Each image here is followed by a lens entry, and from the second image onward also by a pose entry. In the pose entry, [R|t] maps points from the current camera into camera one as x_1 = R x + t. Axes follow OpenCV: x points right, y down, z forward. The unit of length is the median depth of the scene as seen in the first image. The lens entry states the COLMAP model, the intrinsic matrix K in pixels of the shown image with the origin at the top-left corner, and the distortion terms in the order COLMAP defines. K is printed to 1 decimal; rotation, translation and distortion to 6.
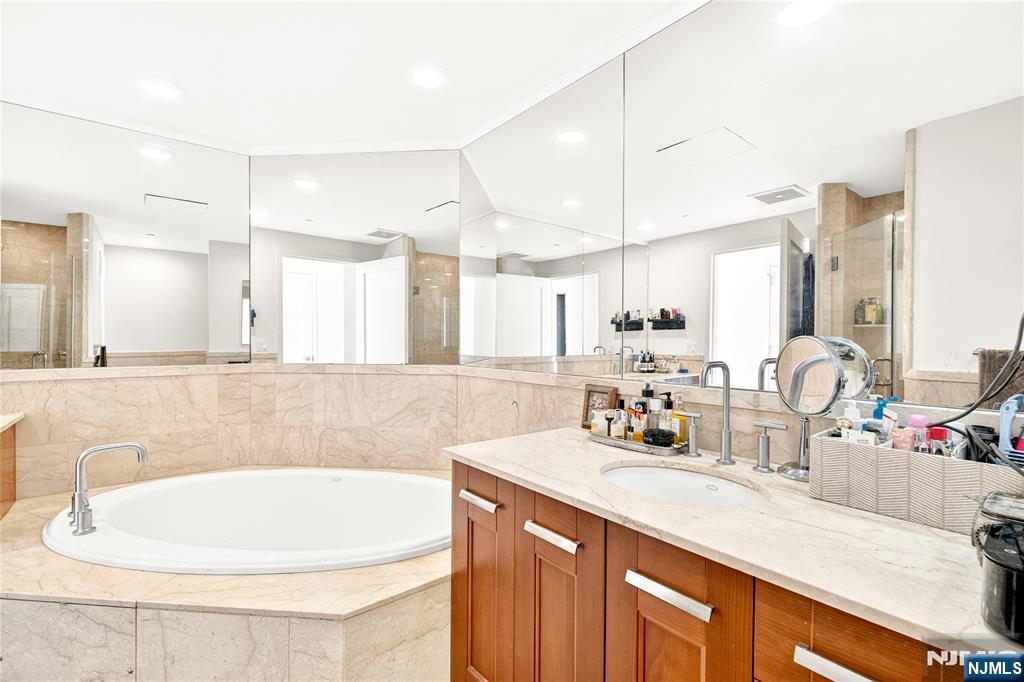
lens RADIAL K [[456.7, 0, 502.8], [0, 456.7, 341.3], [0, 0, 1]] dist [-0.004815, 0.000922]
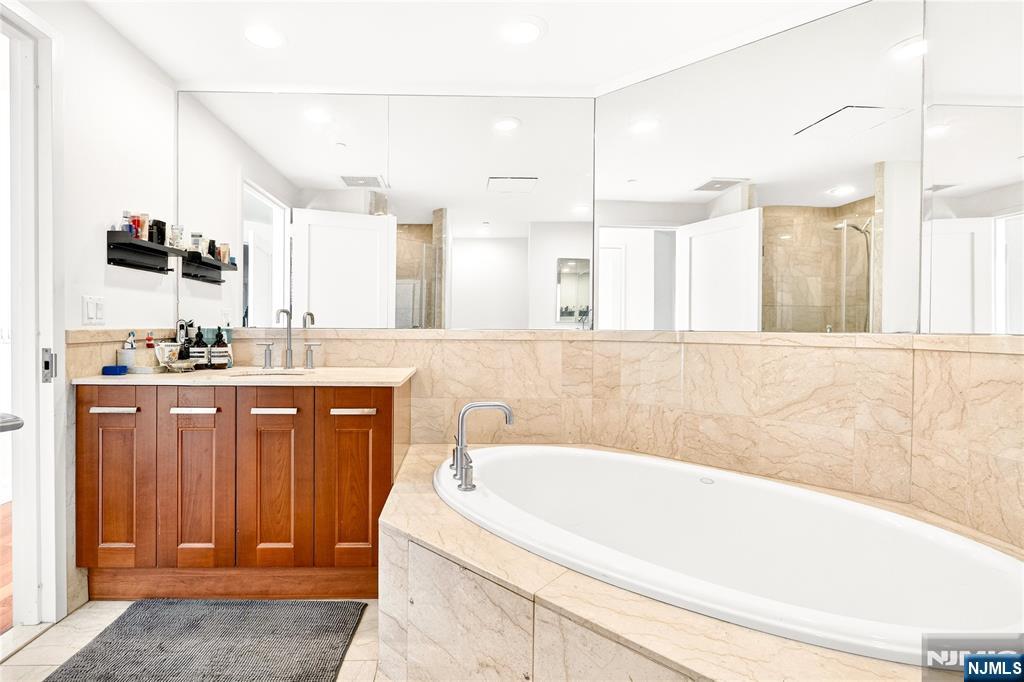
lens RADIAL K [[456.7, 0, 472.0], [0, 456.7, 327.1], [0, 0, 1]] dist [-0.004815, 0.000922]
pose [[0.797474, 0.001009, -0.603353, -0.220104], [-0.007194, 0.999943, -0.007836, 0.055402], [0.603311, 0.010589, 0.797436, 0.151650]]
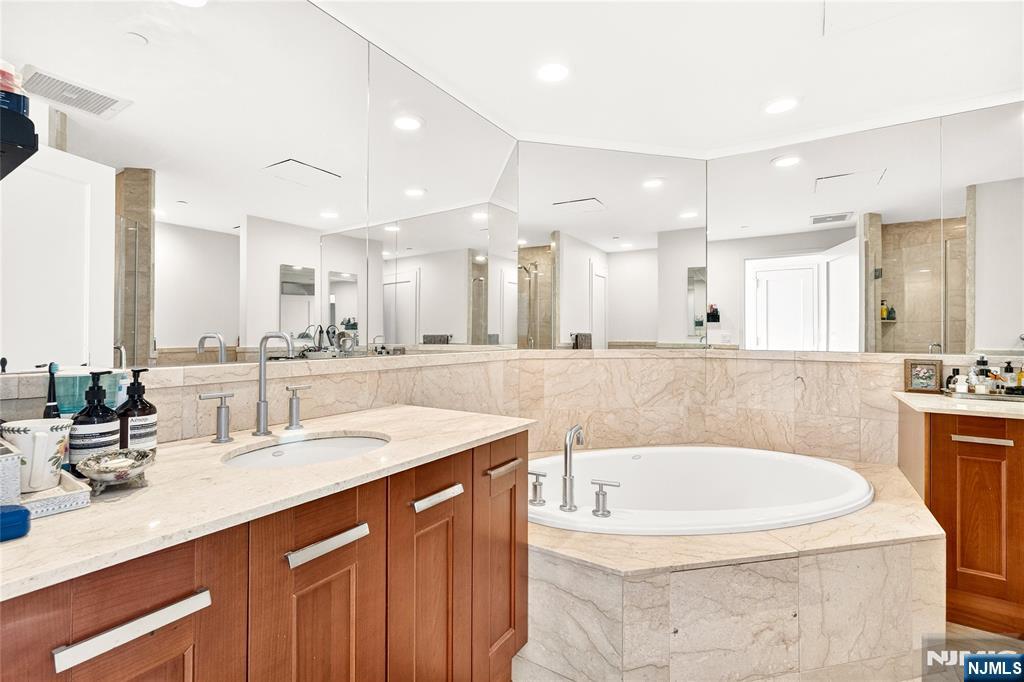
lens RADIAL K [[456.7, 0, 510.0], [0, 456.7, 330.8], [0, 0, 1]] dist [-0.004815, 0.000922]
pose [[0.950578, 0.003449, 0.310467, -0.979350], [-0.000283, 0.999948, -0.010240, 0.019181], [-0.310486, 0.009646, 0.950529, 0.075559]]
